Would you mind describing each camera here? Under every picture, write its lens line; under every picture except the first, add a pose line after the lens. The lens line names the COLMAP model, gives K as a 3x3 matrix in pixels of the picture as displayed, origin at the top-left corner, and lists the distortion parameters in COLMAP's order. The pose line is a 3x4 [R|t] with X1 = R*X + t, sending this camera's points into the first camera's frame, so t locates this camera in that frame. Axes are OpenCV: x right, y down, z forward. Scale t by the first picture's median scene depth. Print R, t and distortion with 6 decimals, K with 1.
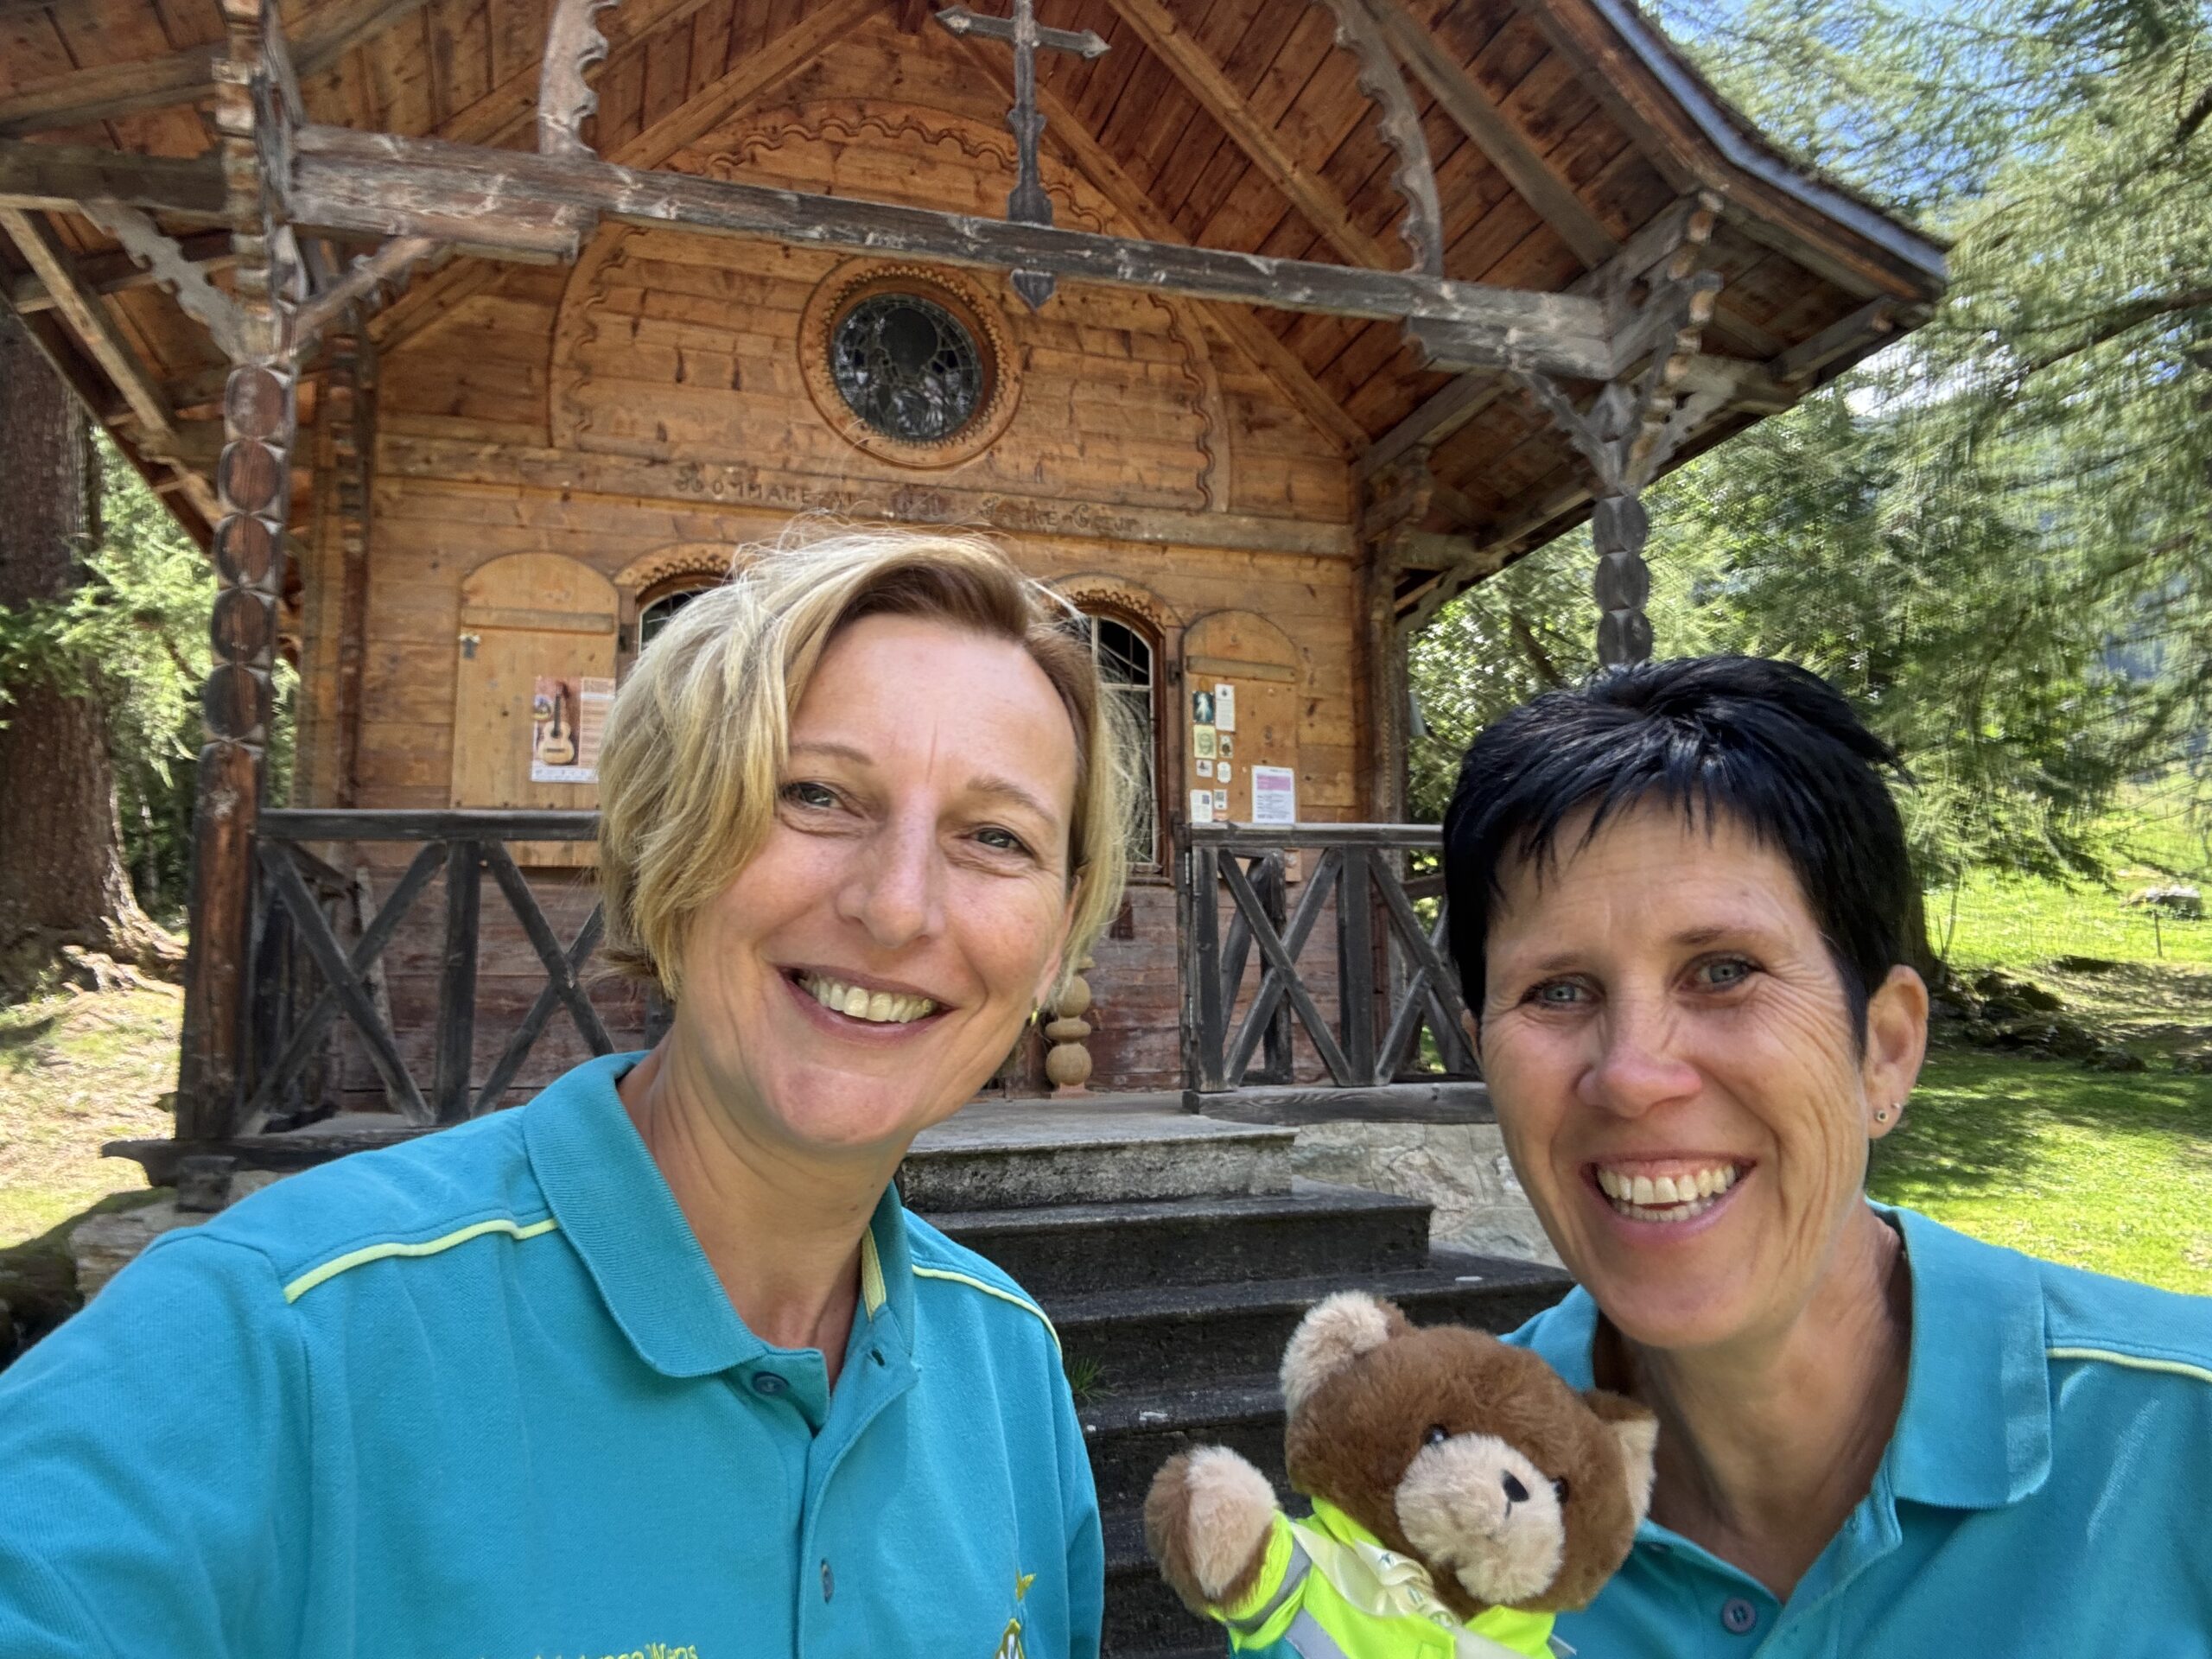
lens RADIAL K [[1541.3, 0, 1105.6], [0, 1541.3, 851.0], [0, 0, 1]] dist [0.204515, -0.416547]
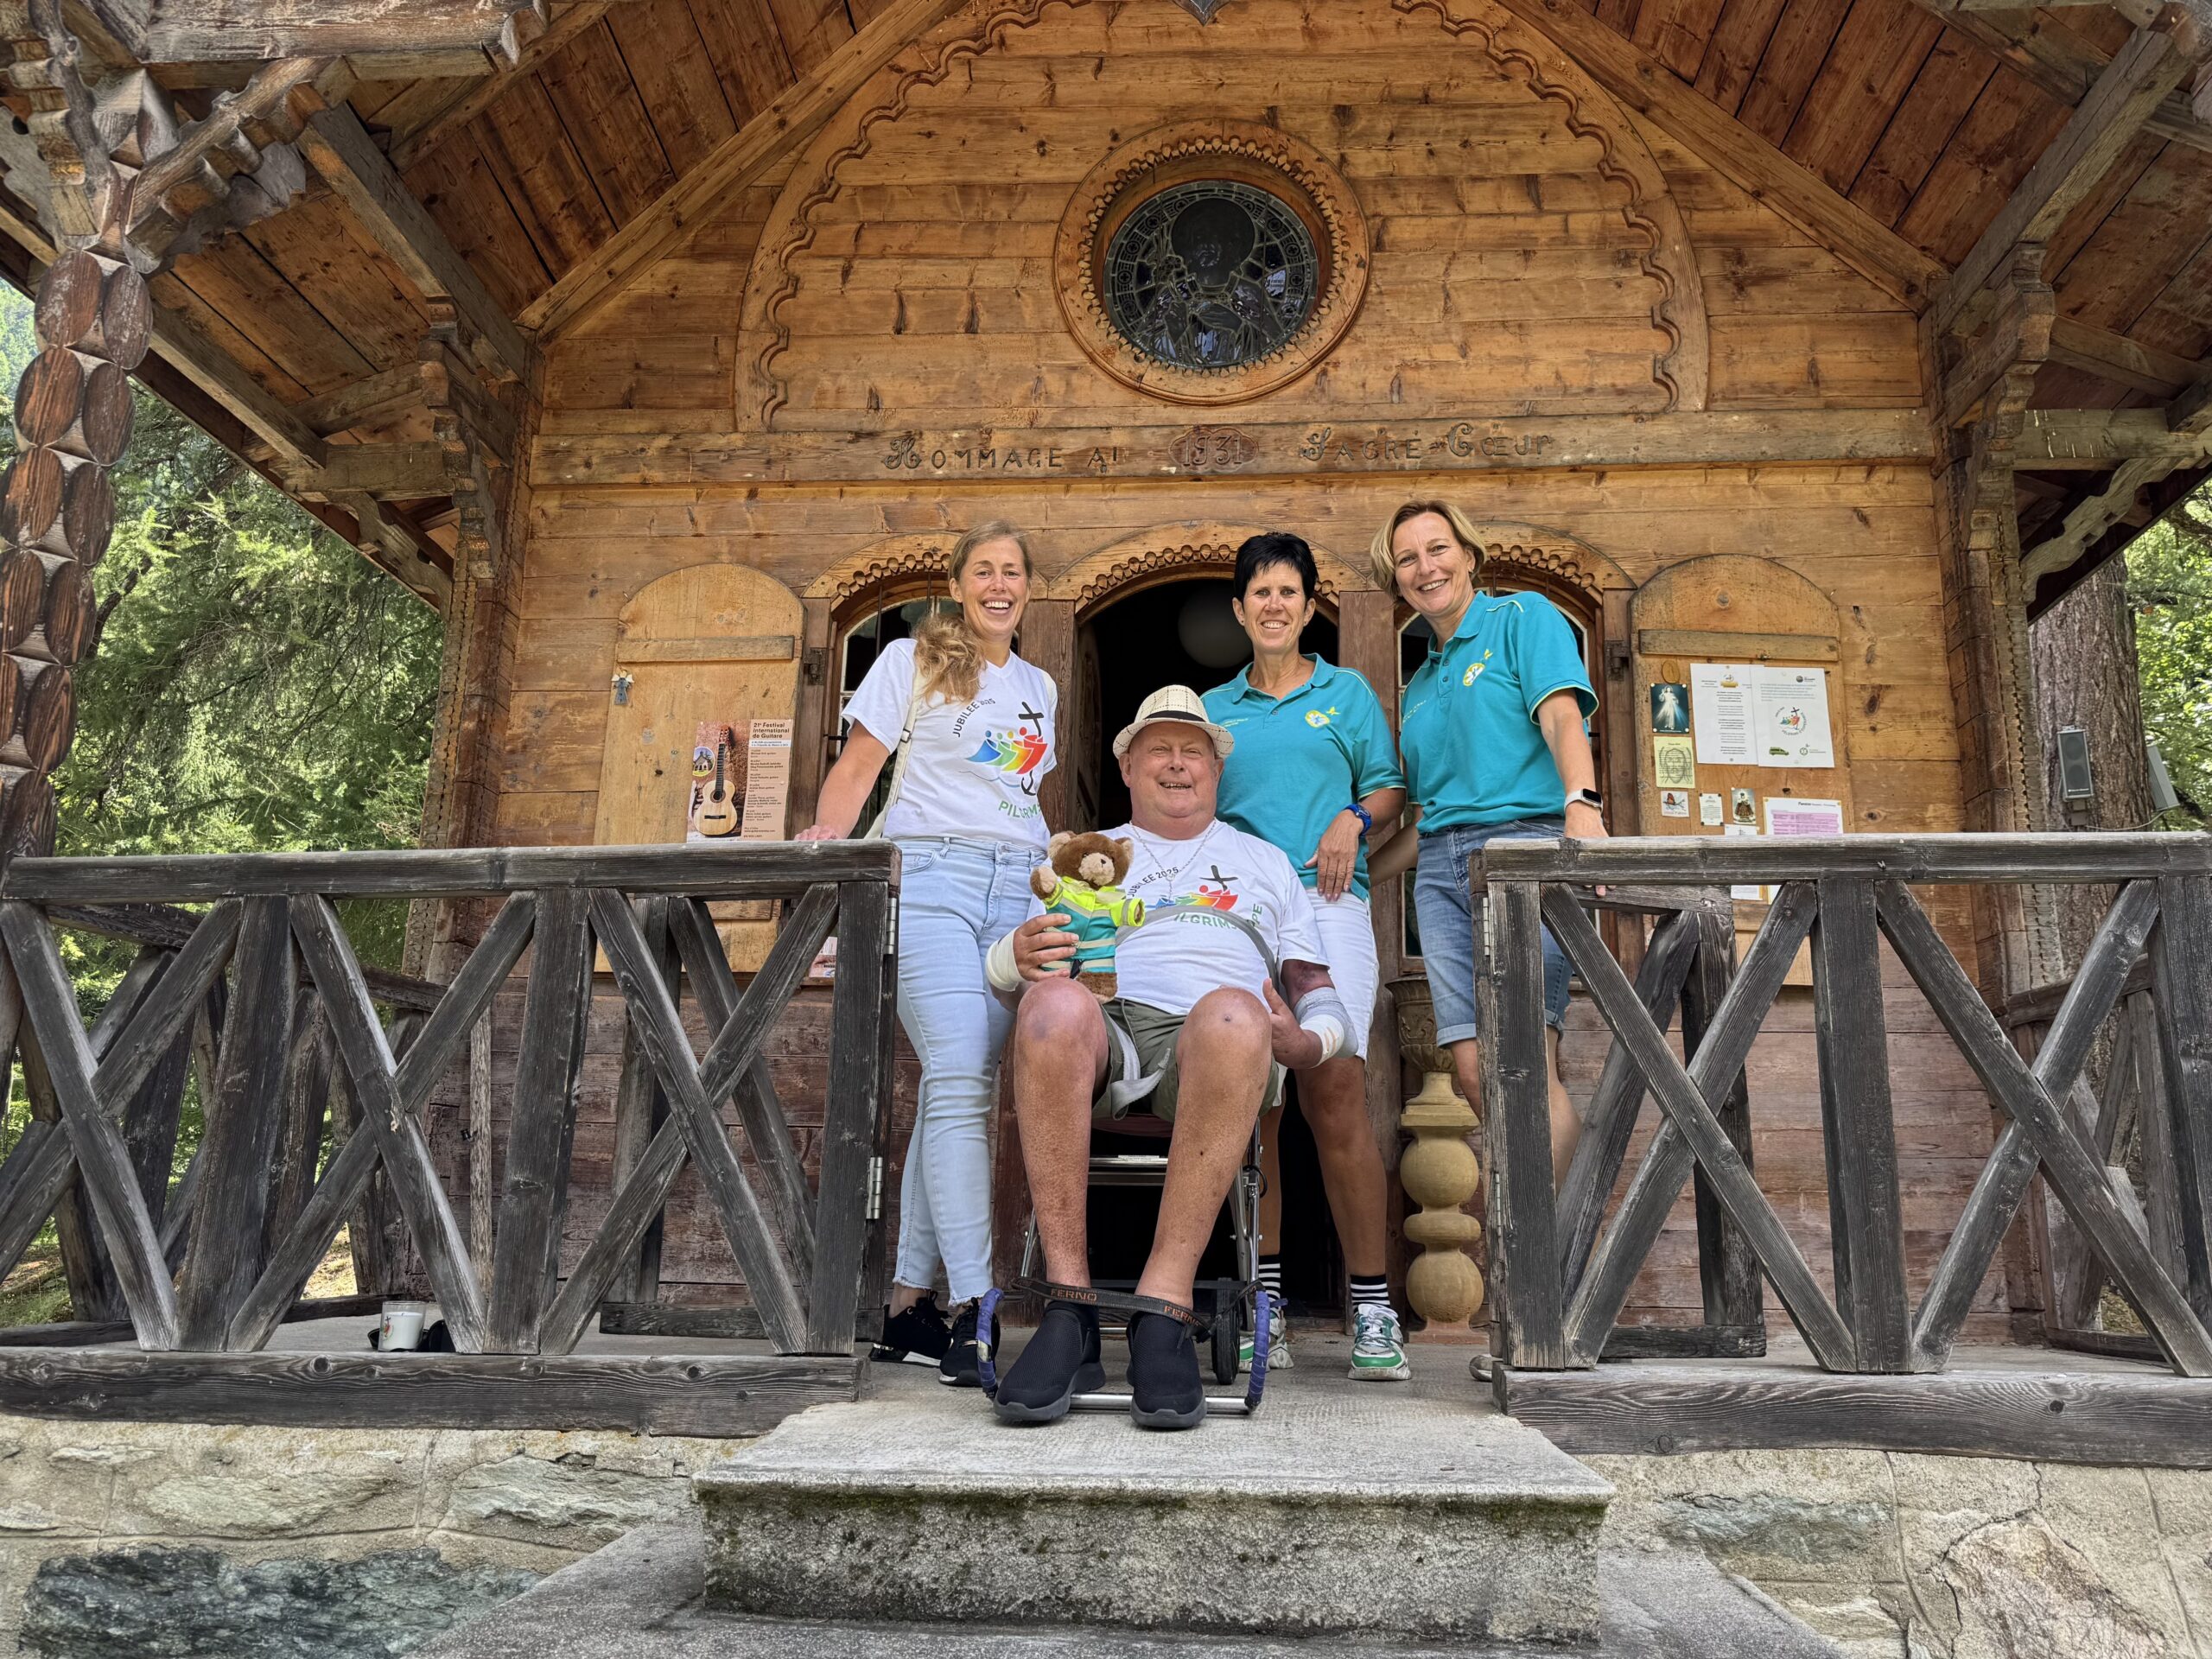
lens RADIAL K [[1679.9, 0, 1106.0], [0, 1679.9, 829.5], [0, 0, 1]] dist [0.125346, -0.229050]
pose [[0.927038, -0.051984, -0.371347, 0.111644], [0.011605, 0.993847, -0.110154, 0.030136], [0.374789, 0.097808, 0.921937, 0.308481]]
